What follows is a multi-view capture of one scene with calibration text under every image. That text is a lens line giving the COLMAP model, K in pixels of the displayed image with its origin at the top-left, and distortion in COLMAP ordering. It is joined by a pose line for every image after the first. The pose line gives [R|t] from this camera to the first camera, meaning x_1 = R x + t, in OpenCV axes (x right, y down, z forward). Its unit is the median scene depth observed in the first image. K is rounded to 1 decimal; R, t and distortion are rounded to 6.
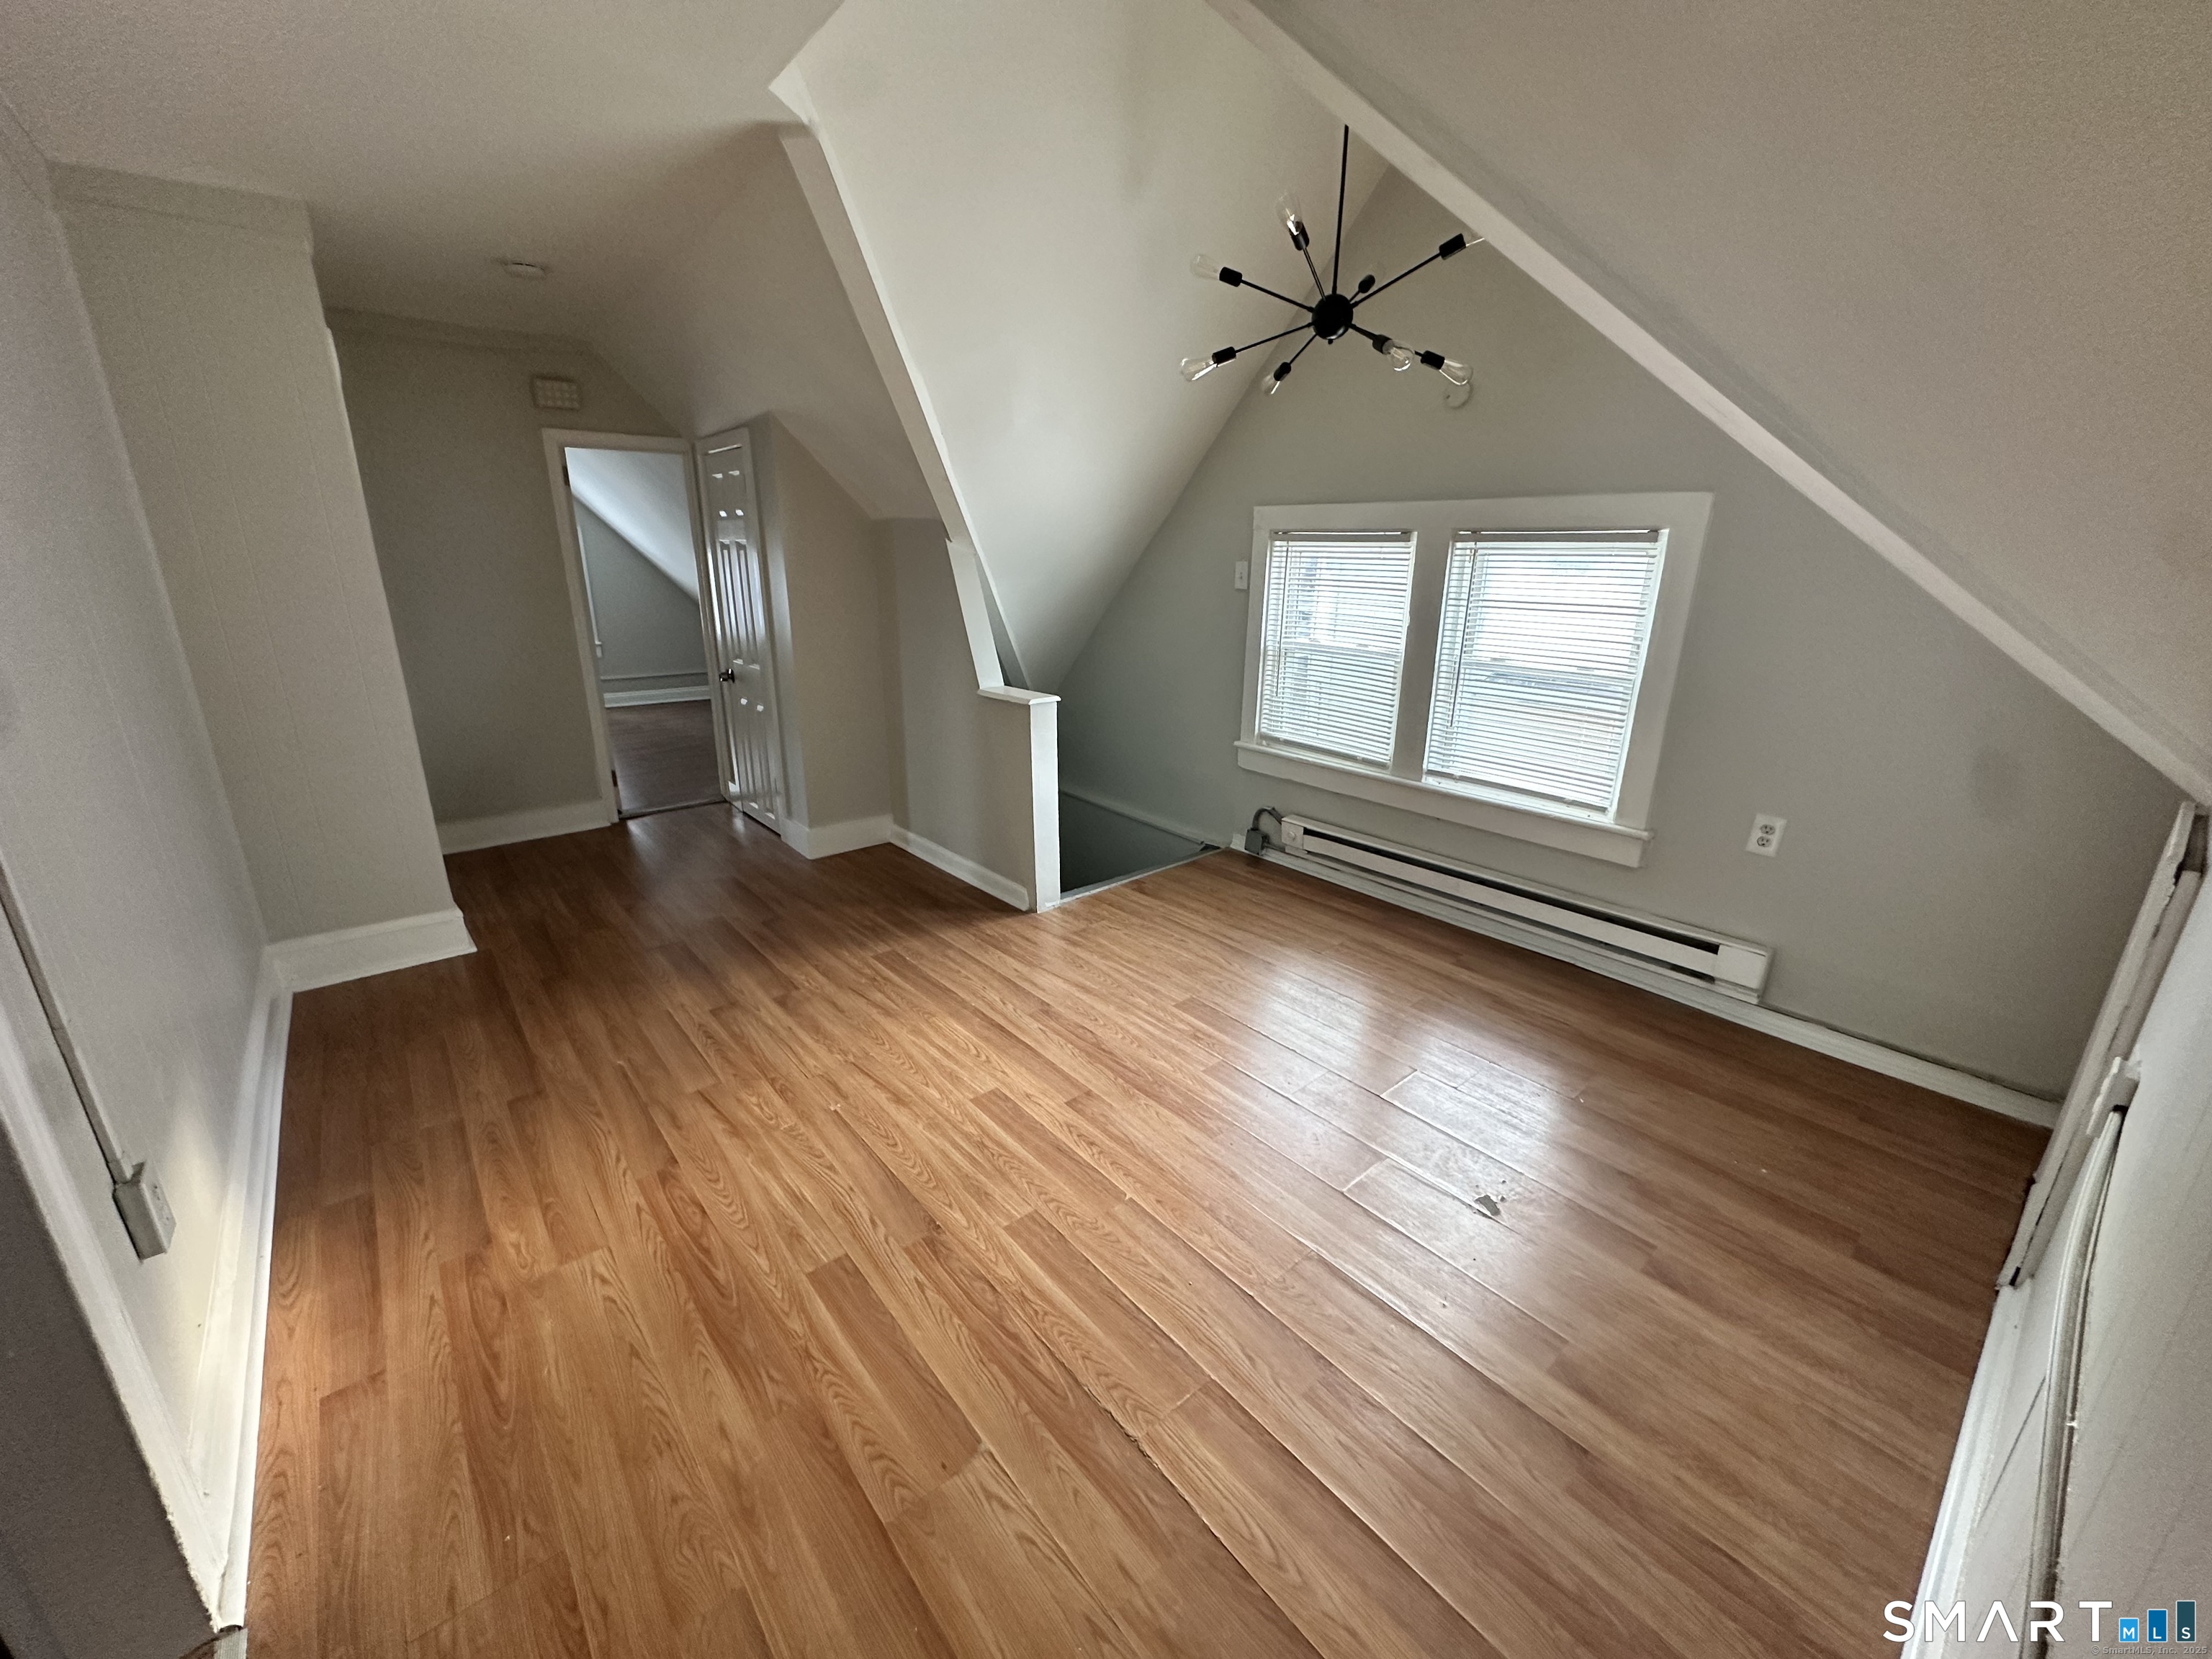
lens RADIAL K [[884.6, 0, 1101.1], [0, 884.6, 823.9], [0, 0, 1]] dist [-0.002267, -0.000016]
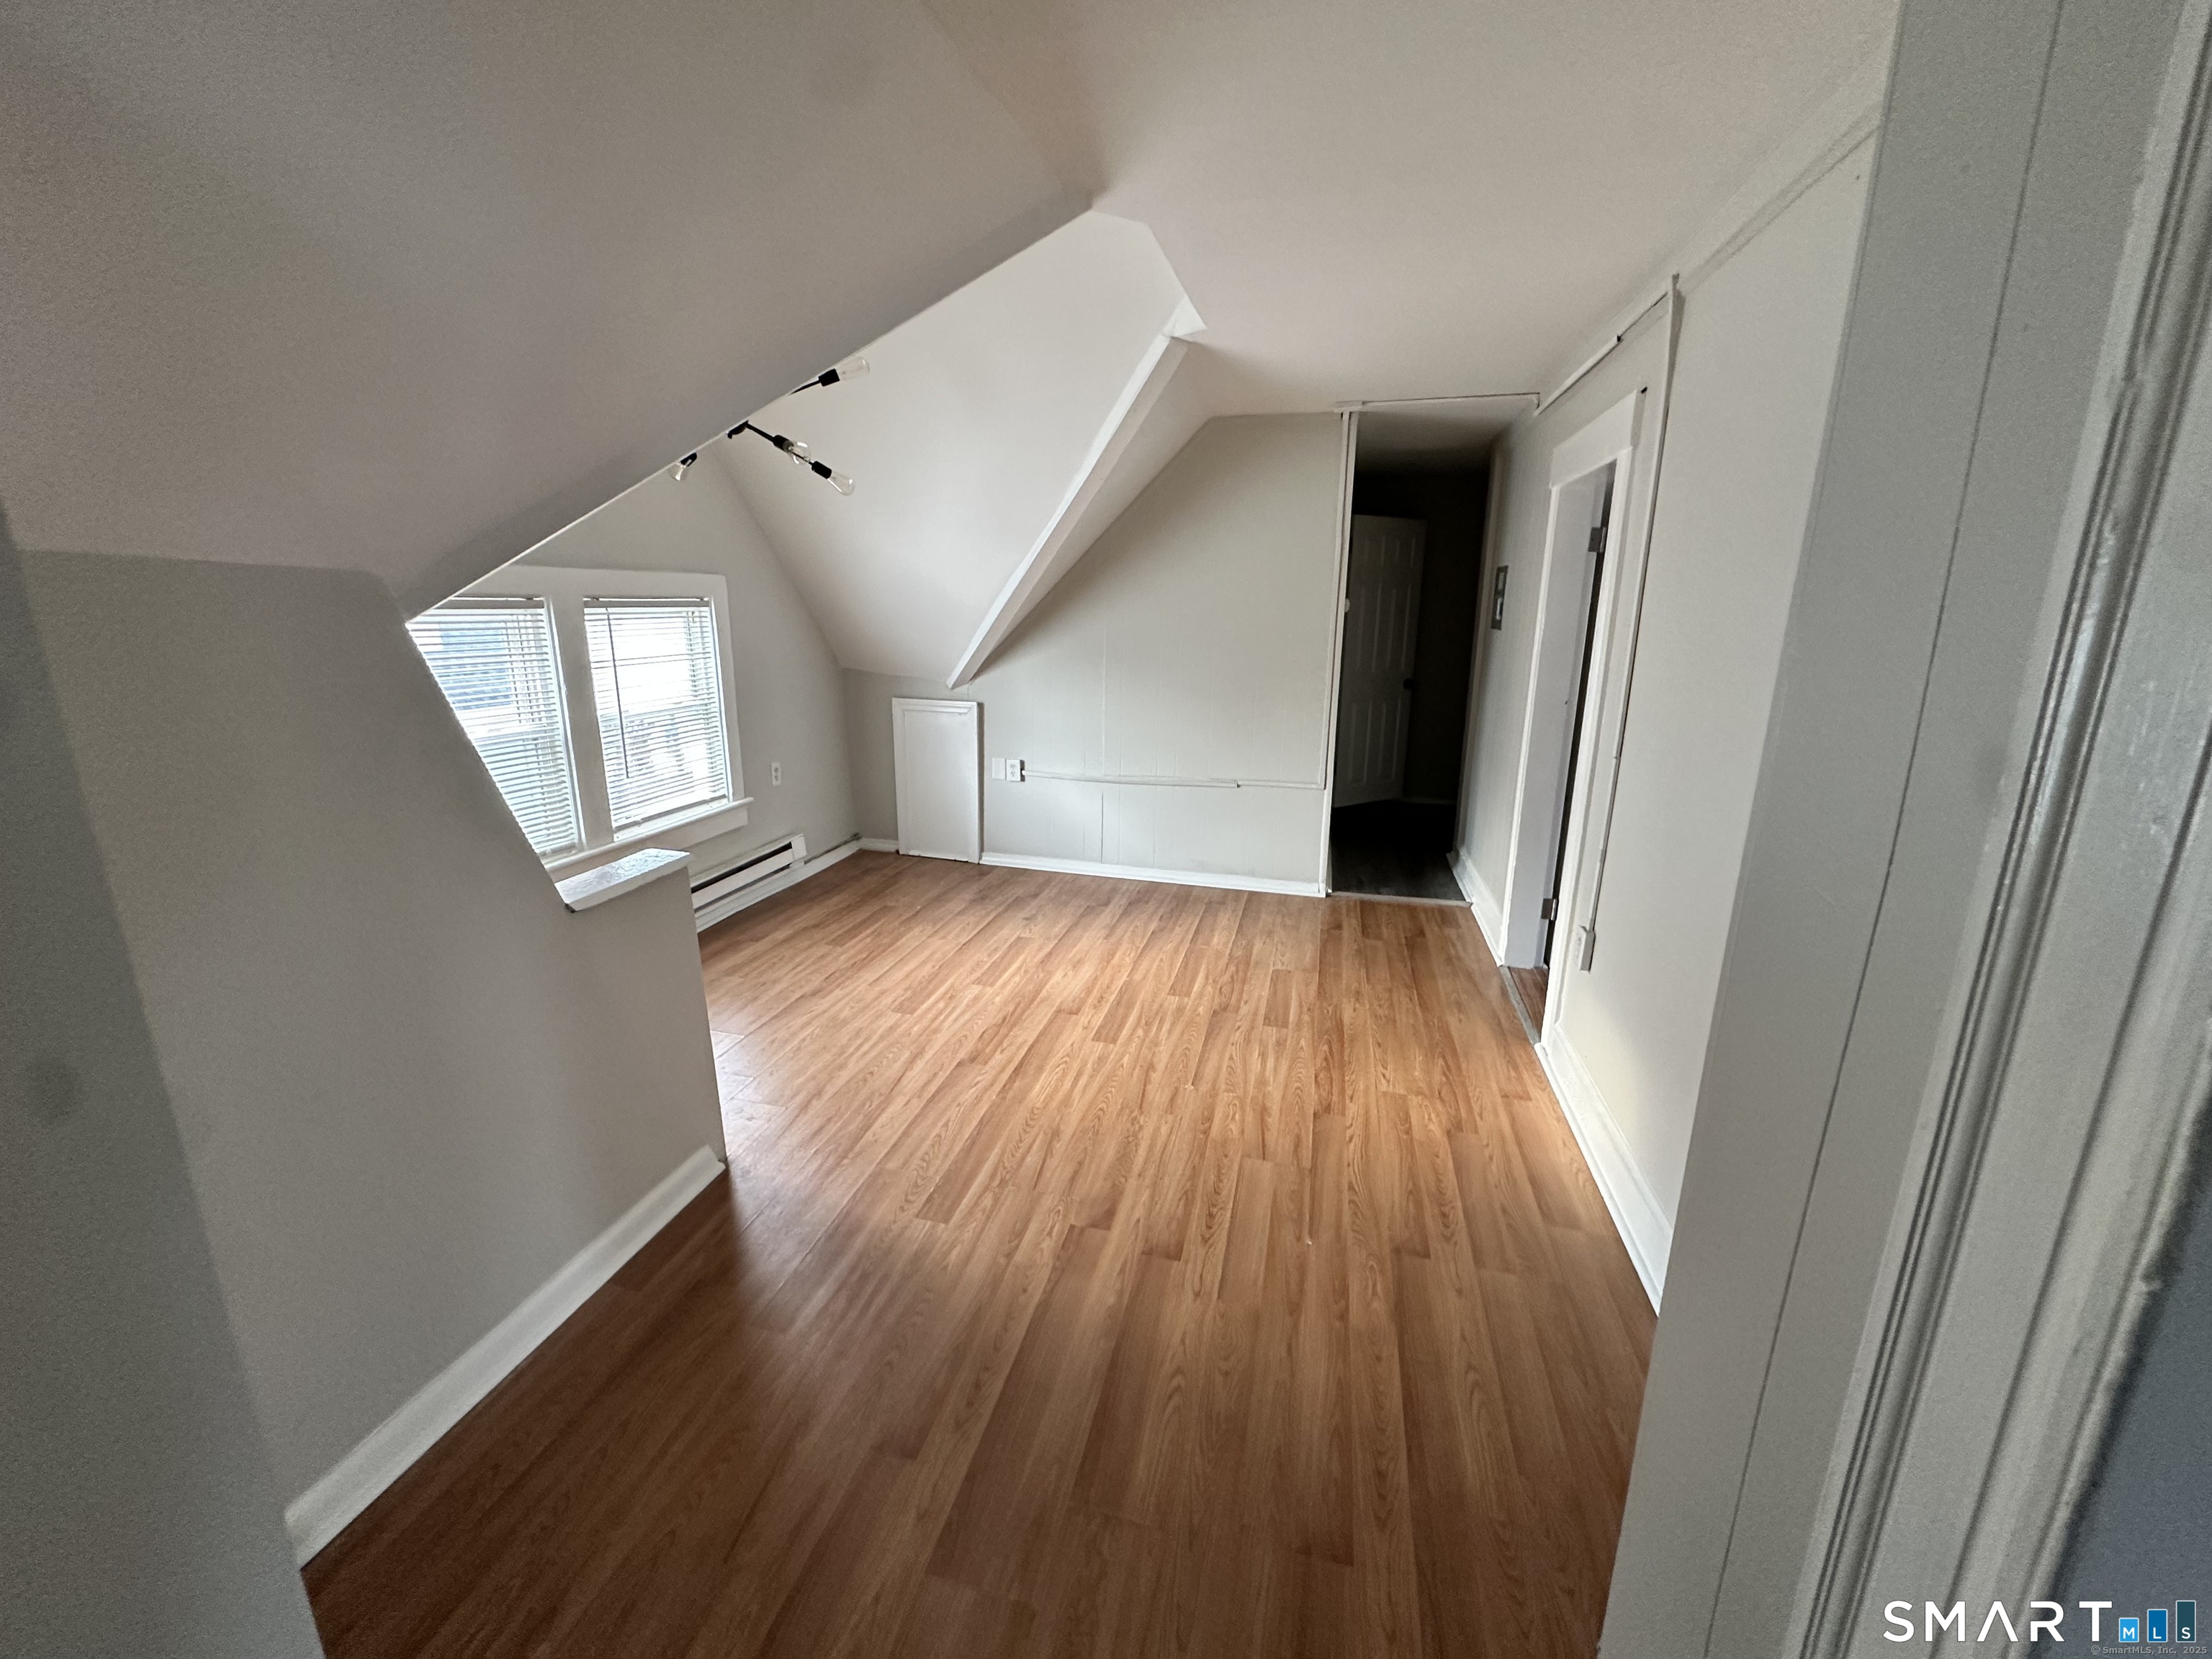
lens RADIAL K [[884.6, 0, 1109.2], [0, 884.6, 818.3], [0, 0, 1]] dist [-0.002267, -0.000016]
pose [[-0.592028, -0.204288, 0.779596, -1.071628], [0.229283, 0.884670, 0.405941, -0.499828], [-0.772614, 0.419077, -0.476909, 1.472077]]
